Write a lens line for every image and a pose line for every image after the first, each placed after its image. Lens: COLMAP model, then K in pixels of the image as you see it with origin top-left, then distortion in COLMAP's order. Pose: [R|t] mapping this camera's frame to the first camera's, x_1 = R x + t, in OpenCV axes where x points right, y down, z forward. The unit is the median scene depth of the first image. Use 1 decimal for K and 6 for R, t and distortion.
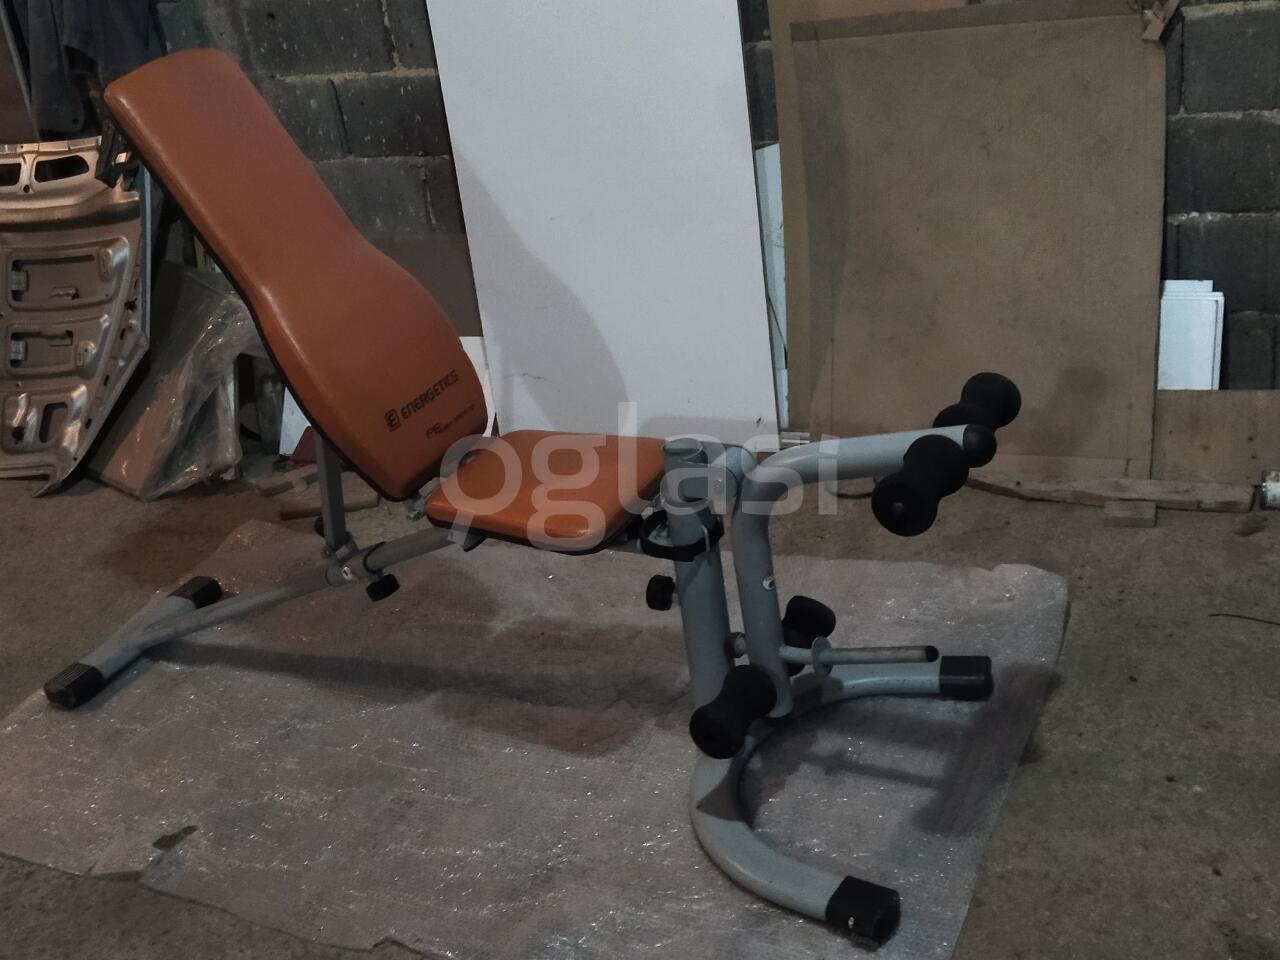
lens RADIAL K [[1556.2, 0, 662.2], [0, 1556.2, 478.9], [0, 0, 1]] dist [0.096169, -0.229975]
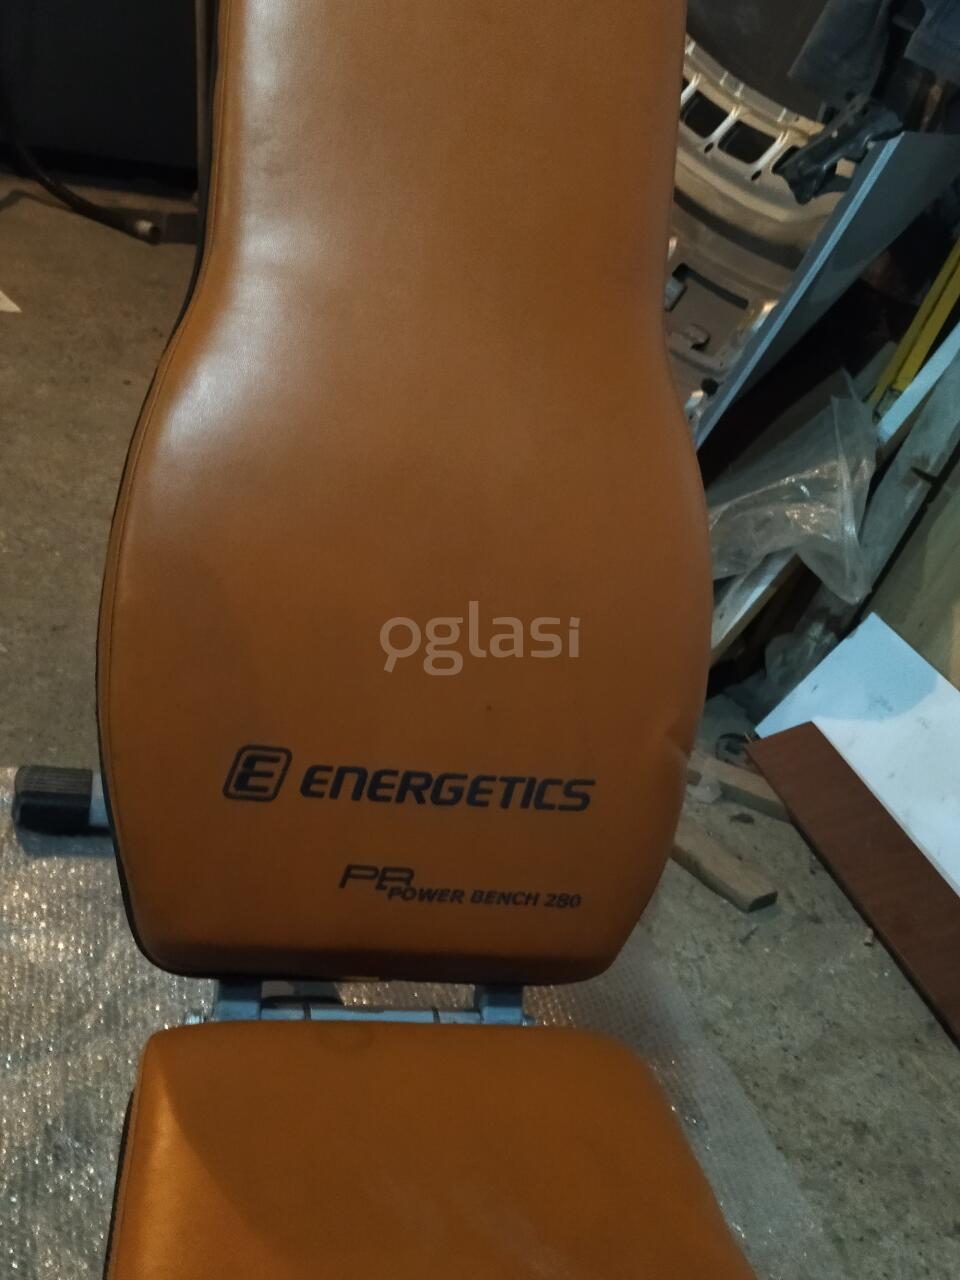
lens RADIAL K [[1556.2, 0, 480.0], [0, 1556.2, 640.0], [0, 0, 1]] dist [0.096169, -0.229975]
pose [[0.563509, 0.575895, -0.592286, 0.033518], [-0.589833, 0.782460, 0.199632, -0.147239], [0.578408, 0.236855, 0.780605, 0.724322]]
